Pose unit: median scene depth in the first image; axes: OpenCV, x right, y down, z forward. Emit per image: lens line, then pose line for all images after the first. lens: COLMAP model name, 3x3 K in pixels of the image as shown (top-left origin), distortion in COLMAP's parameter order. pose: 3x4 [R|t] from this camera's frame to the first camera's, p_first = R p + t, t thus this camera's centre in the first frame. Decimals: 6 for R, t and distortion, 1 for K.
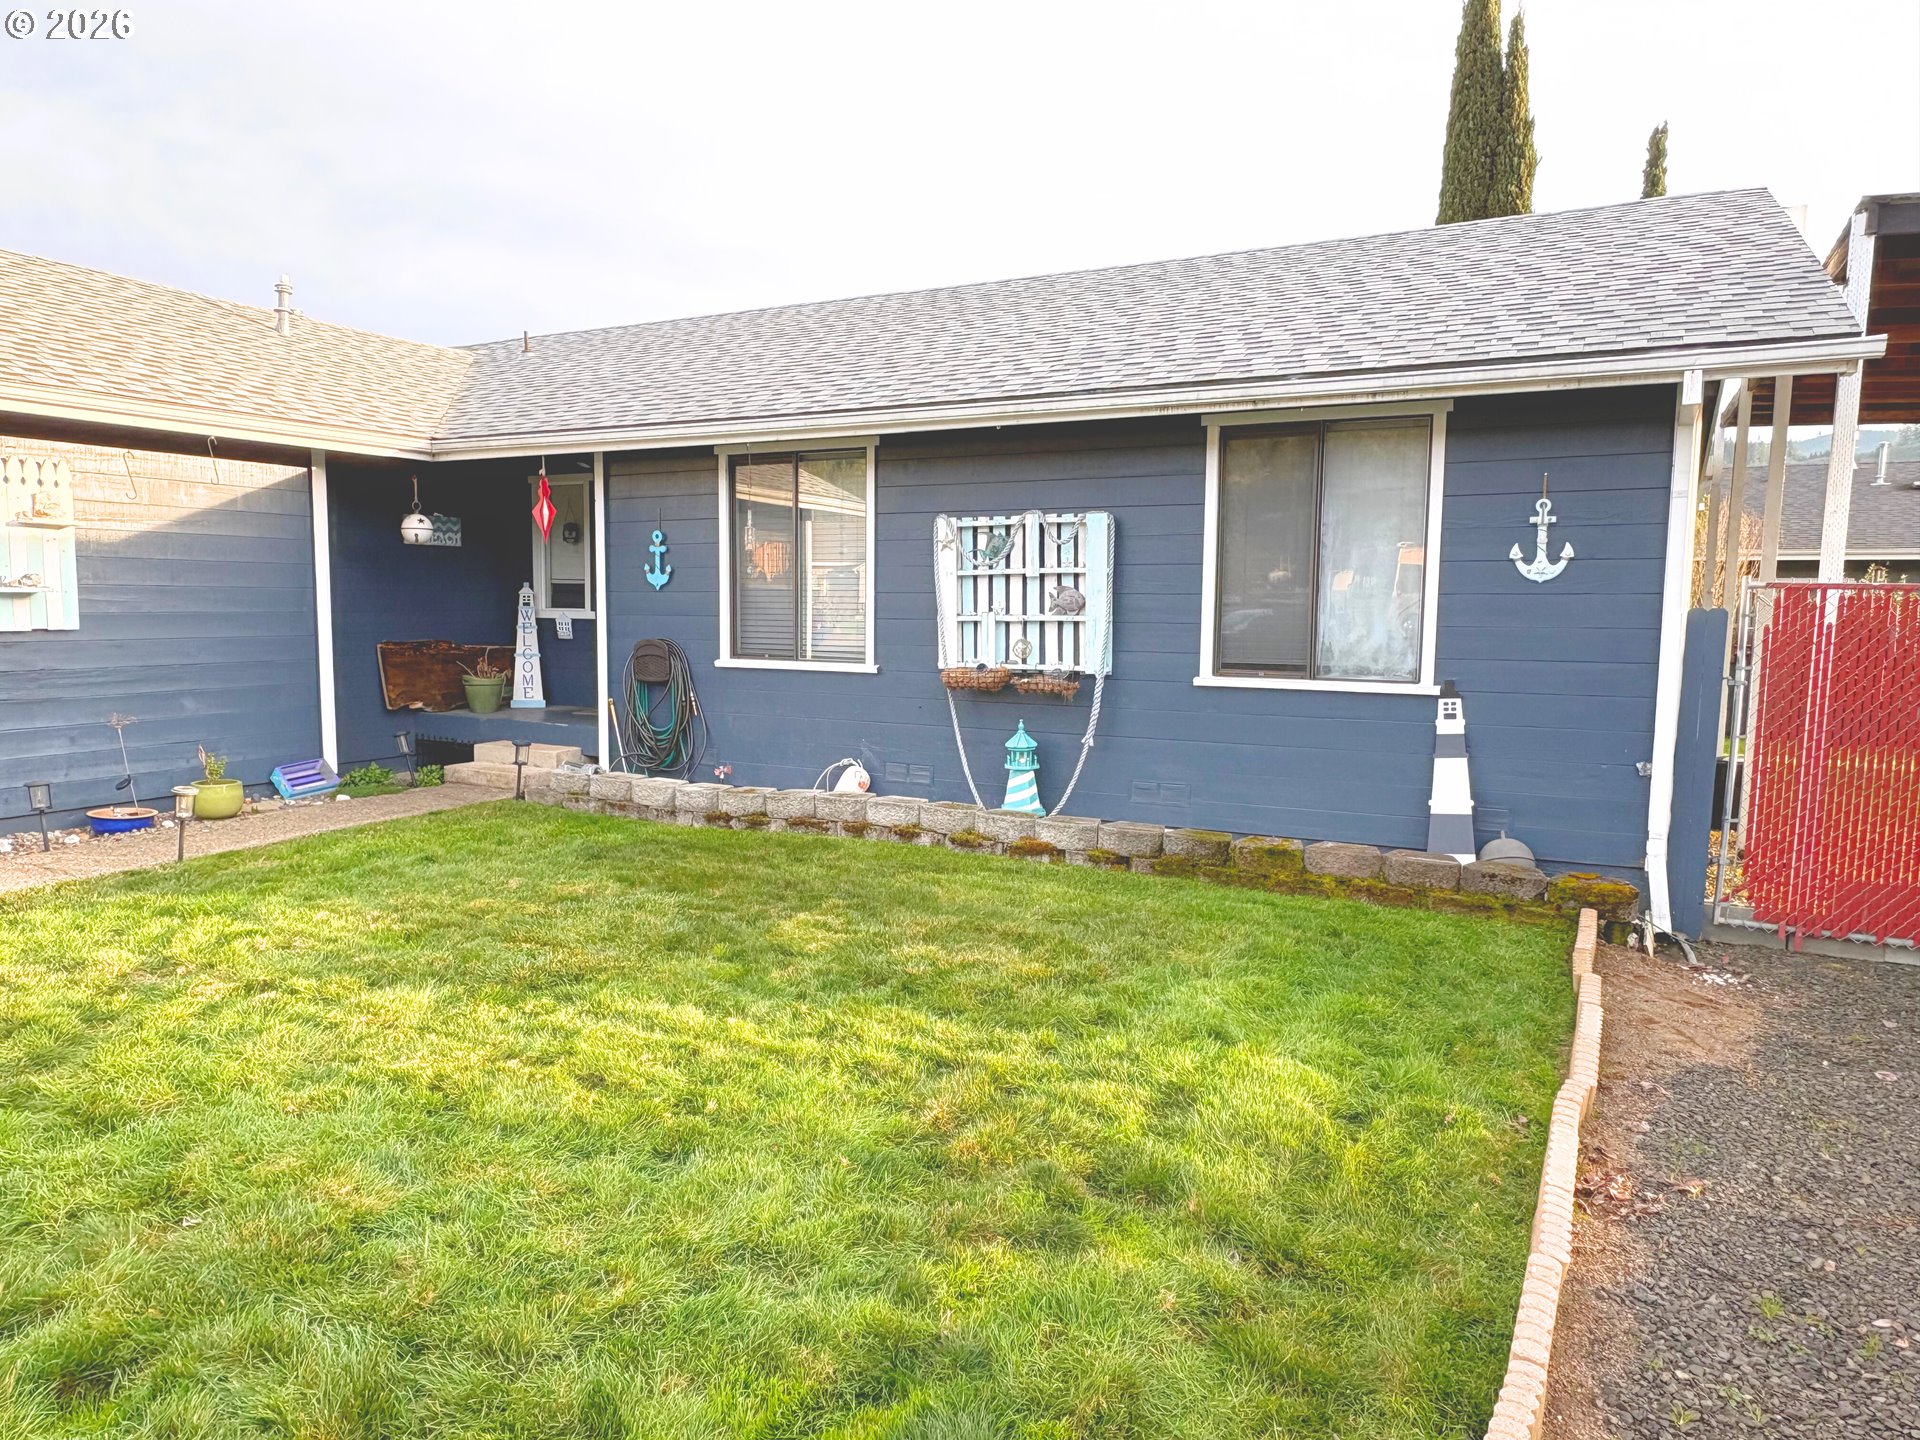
lens RADIAL K [[1427.0, 0, 960.0], [0, 1427.0, 720.0], [0, 0, 1]] dist [0.006595, 0.006814]
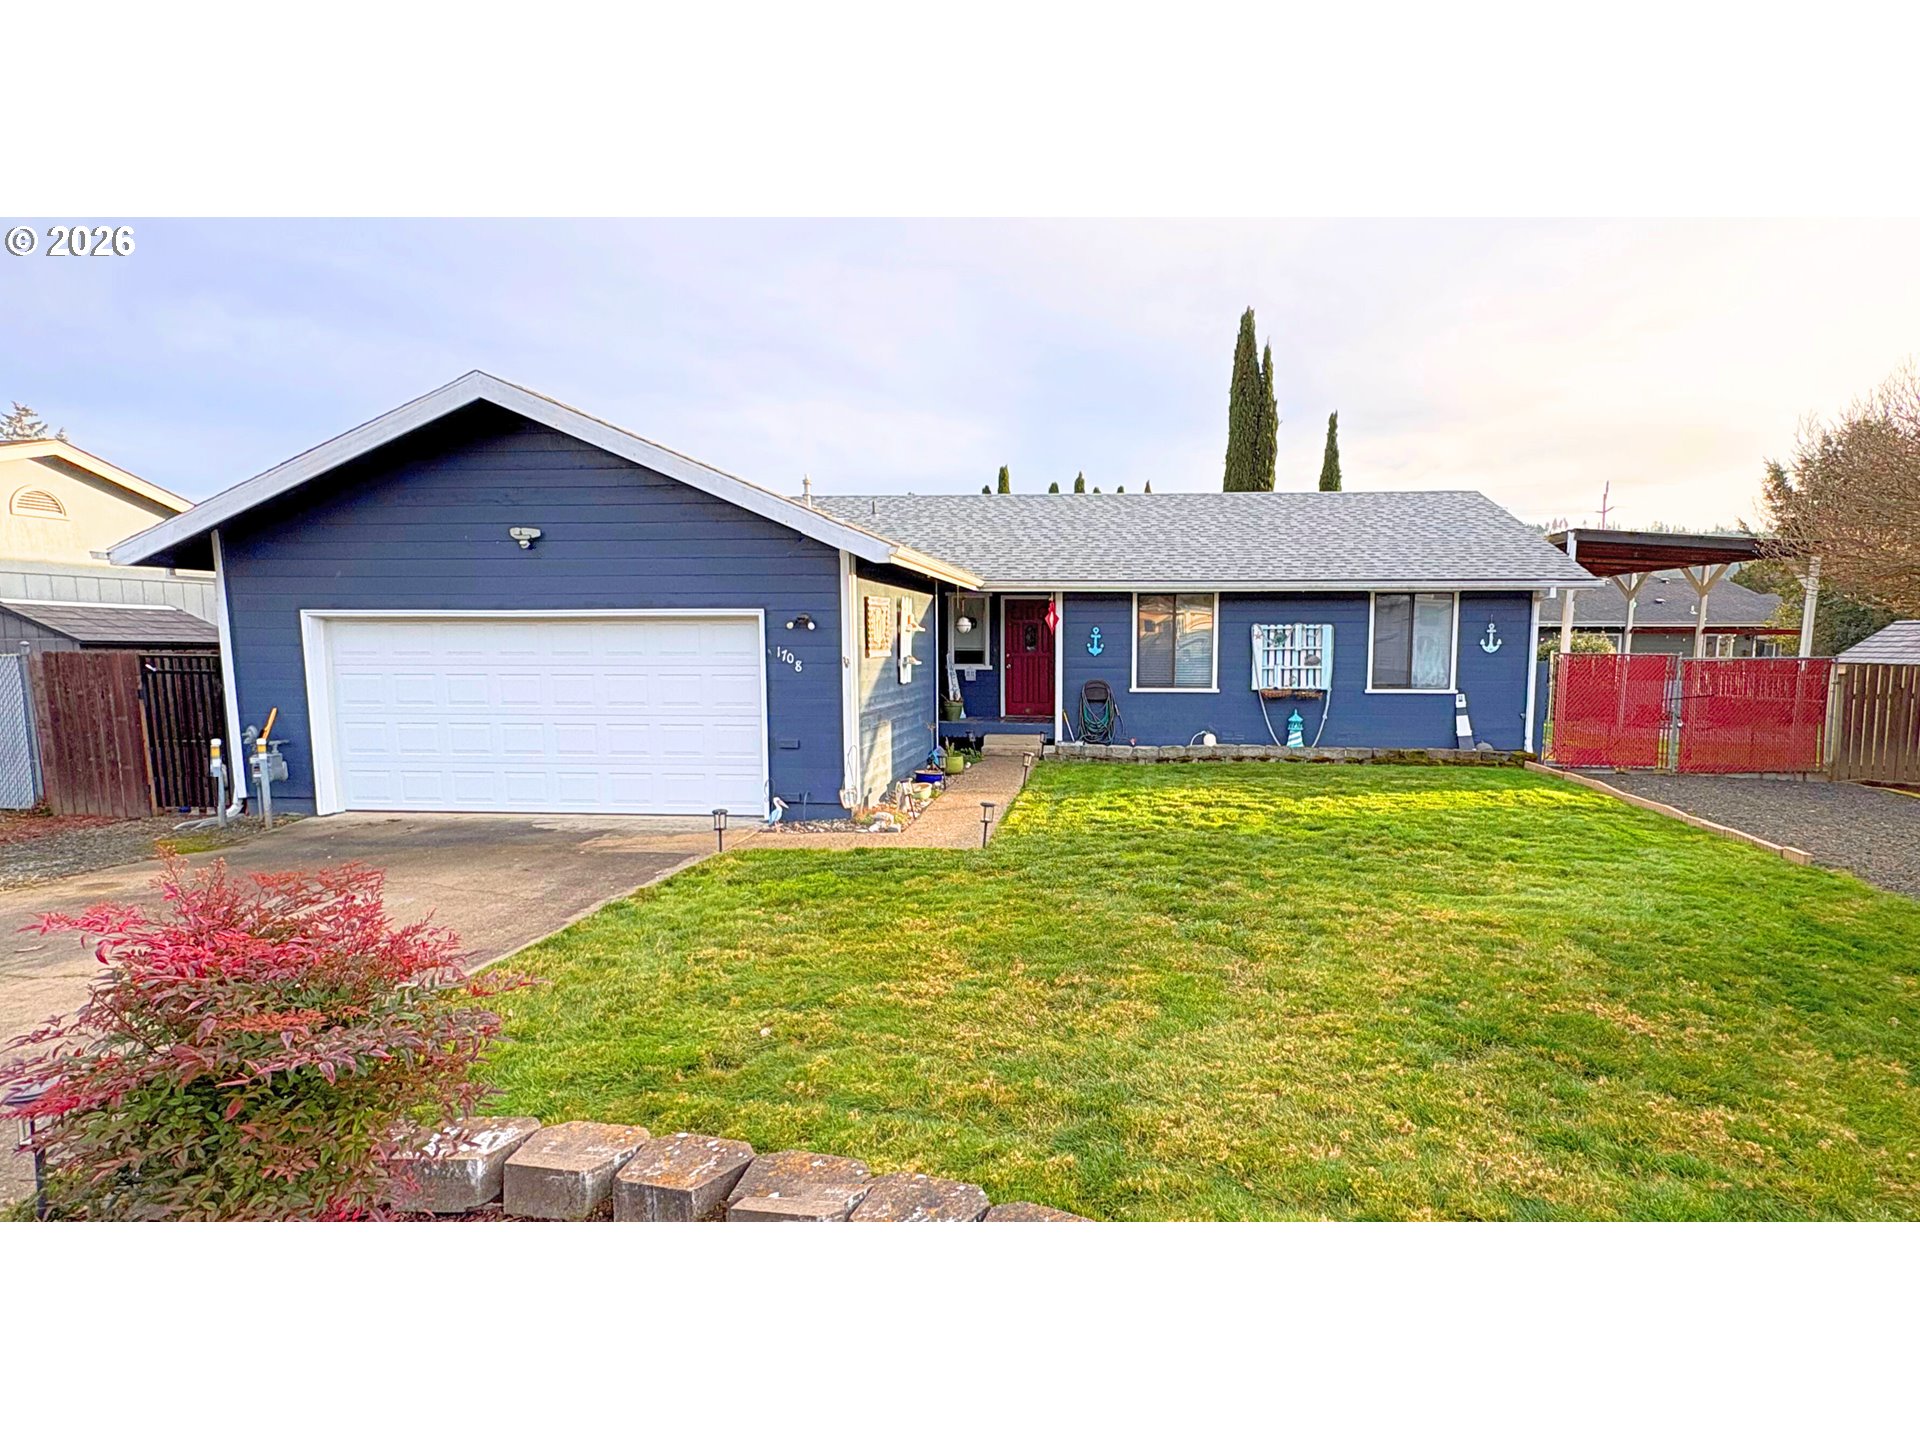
lens RADIAL K [[1427.0, 0, 960.0], [0, 1427.0, 720.0], [0, 0, 1]] dist [0.006595, 0.006814]
pose [[0.877801, -0.038573, 0.477469, -1.609785], [0.045318, 0.998969, -0.002613, -0.001753], [-0.476876, 0.023932, 0.878645, -0.853369]]
